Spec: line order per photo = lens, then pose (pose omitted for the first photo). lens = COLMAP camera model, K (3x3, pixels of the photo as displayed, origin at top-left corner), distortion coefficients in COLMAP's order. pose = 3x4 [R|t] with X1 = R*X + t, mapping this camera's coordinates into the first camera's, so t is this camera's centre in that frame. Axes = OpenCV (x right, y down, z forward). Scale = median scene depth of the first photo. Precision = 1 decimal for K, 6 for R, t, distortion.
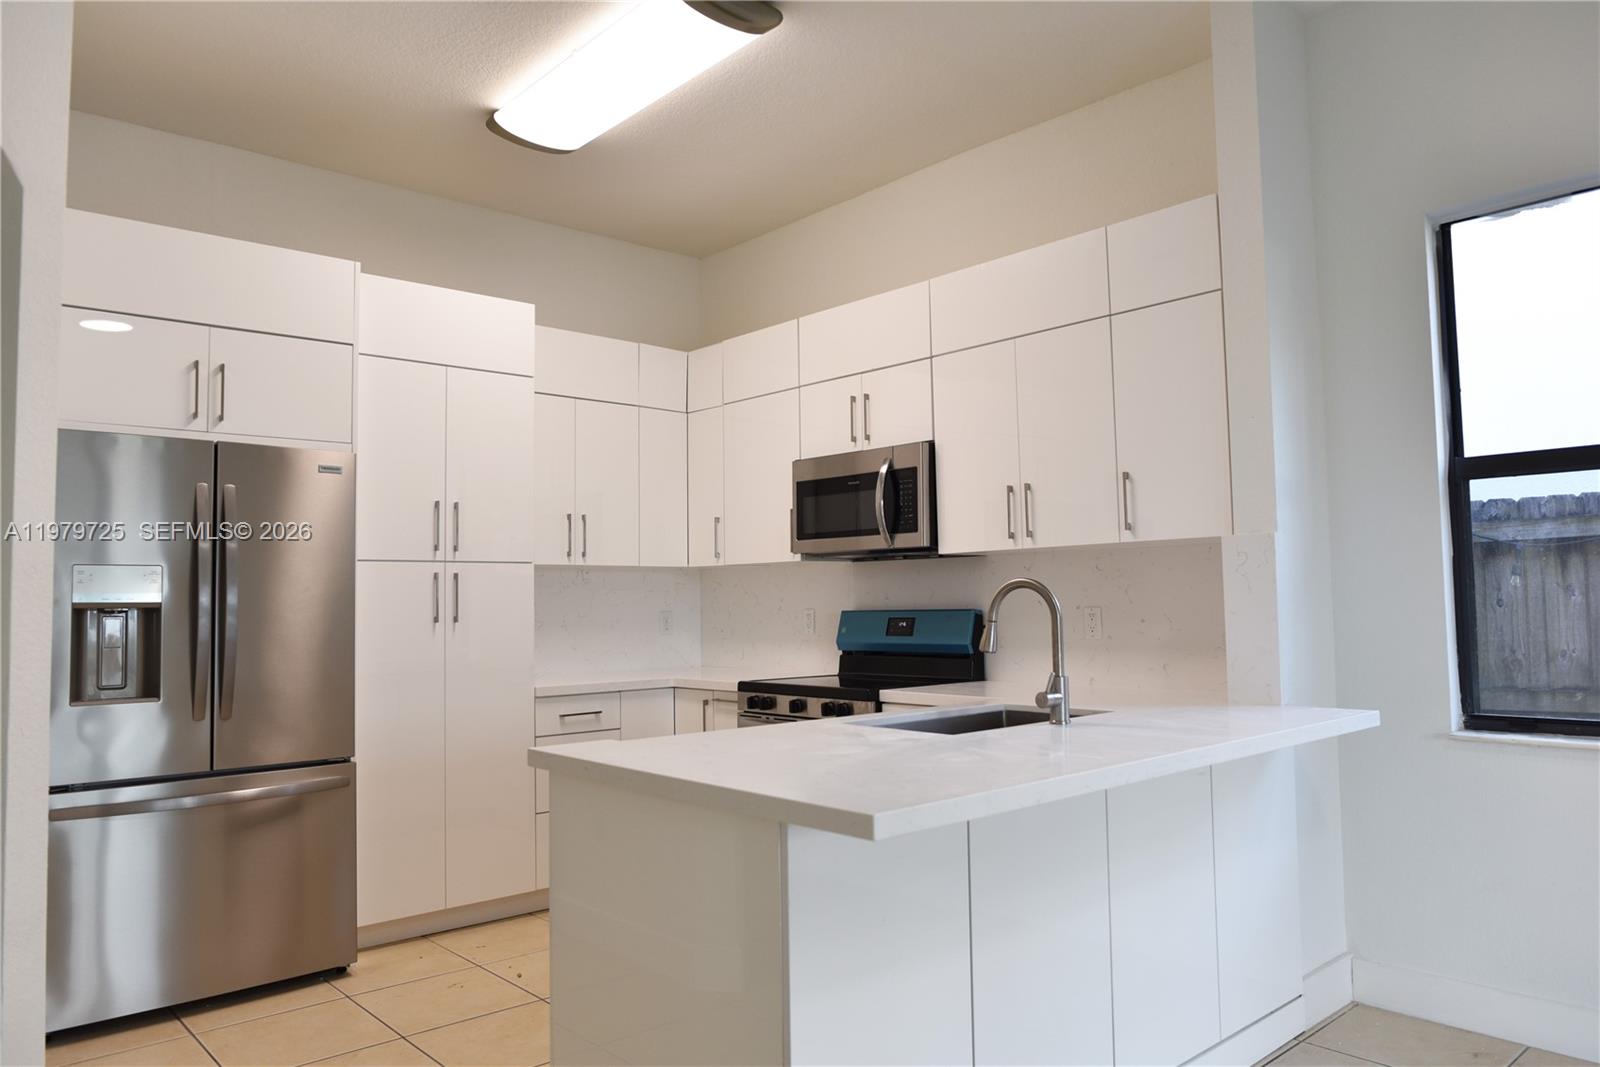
lens RADIAL K [[1092.5, 0, 800.0], [0, 1092.5, 533.5], [0, 0, 1]] dist [-0.049844, 0.030912]
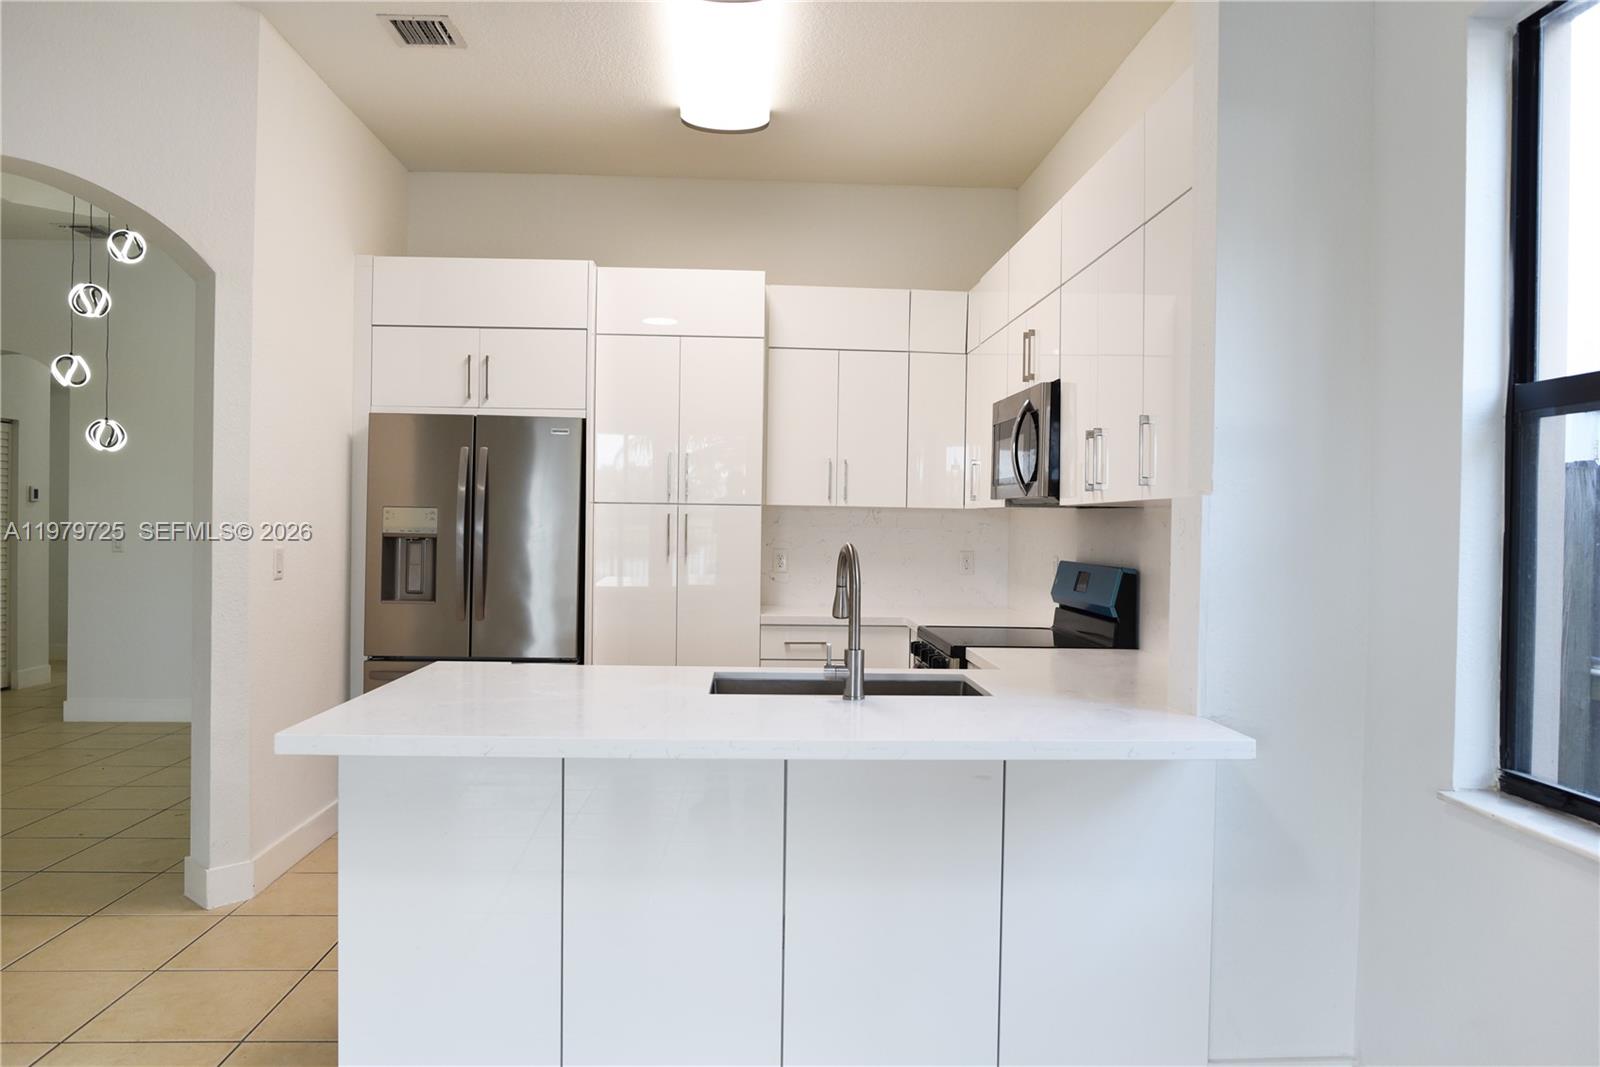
lens RADIAL K [[1095.9, 0, 800.0], [0, 1095.9, 533.5], [0, 0, 1]] dist [-0.045175, 0.024198]
pose [[0.776773, 0.034763, -0.628820, 0.529917], [0.011897, 0.997487, 0.069841, -0.023950], [0.629668, -0.061732, 0.774408, 0.160105]]
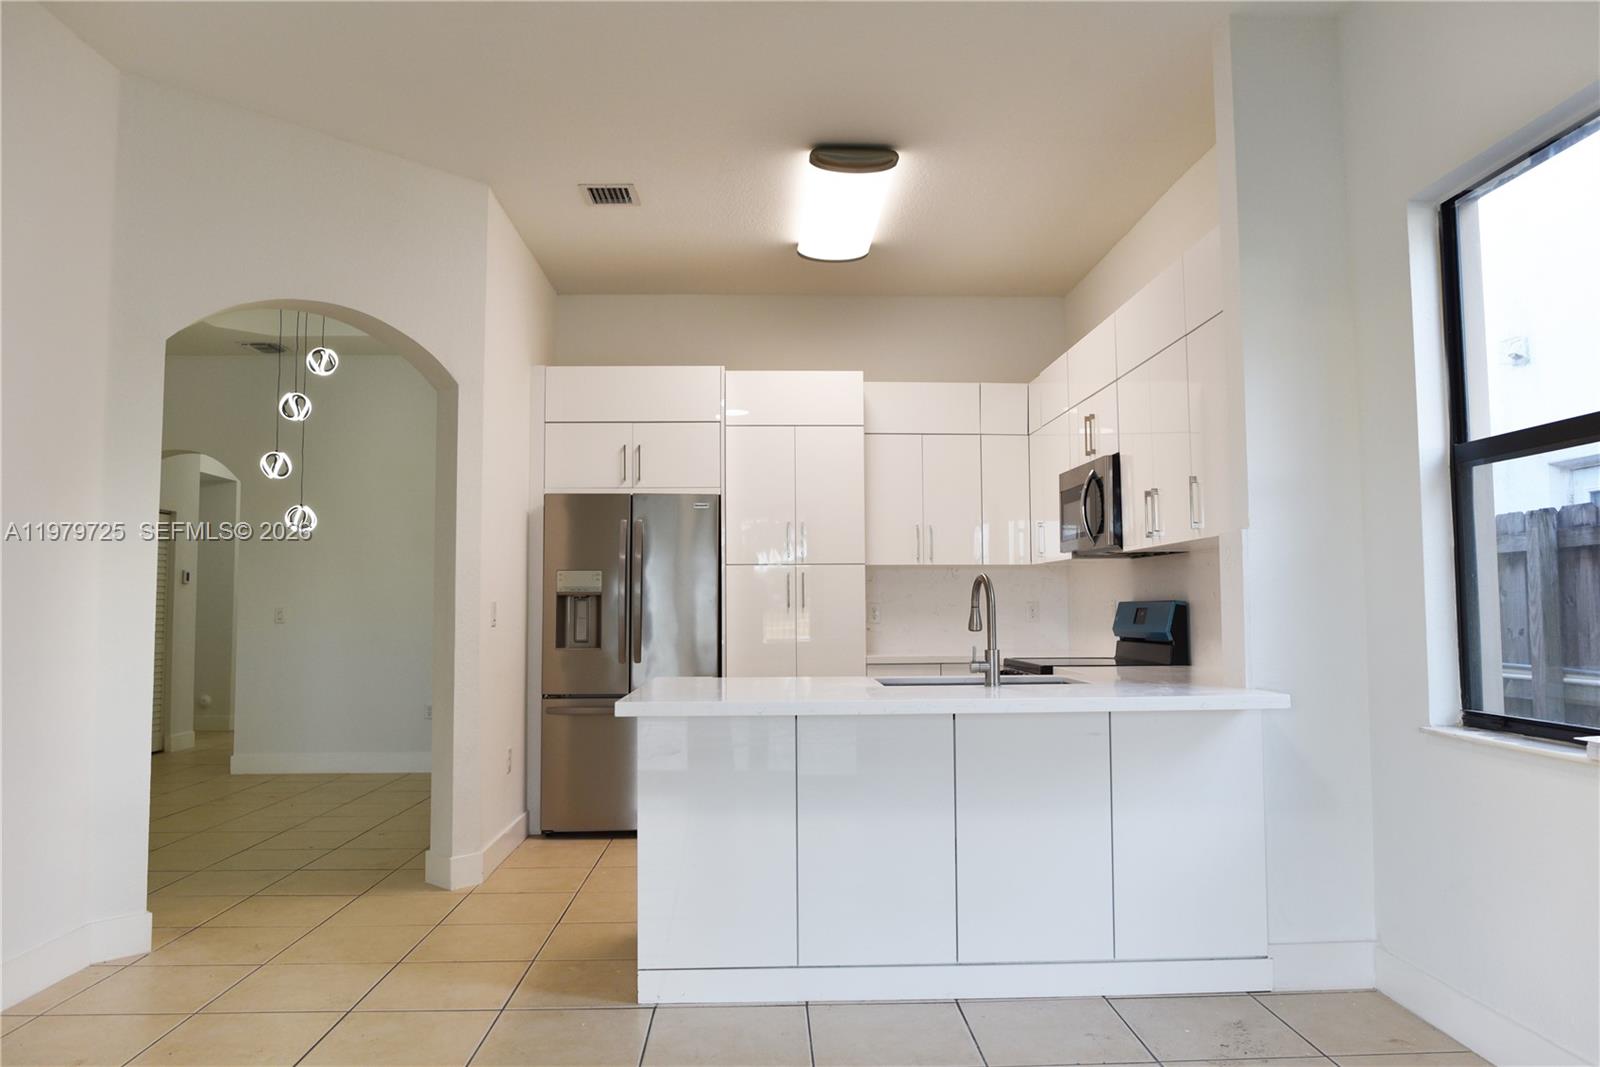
lens RADIAL K [[1095.9, 0, 800.0], [0, 1095.9, 533.5], [0, 0, 1]] dist [-0.045175, 0.024198]
pose [[0.766949, -0.031492, -0.640935, 0.599721], [0.033897, 0.999389, -0.008543, -0.002028], [0.640813, -0.015174, 0.767547, -0.094233]]
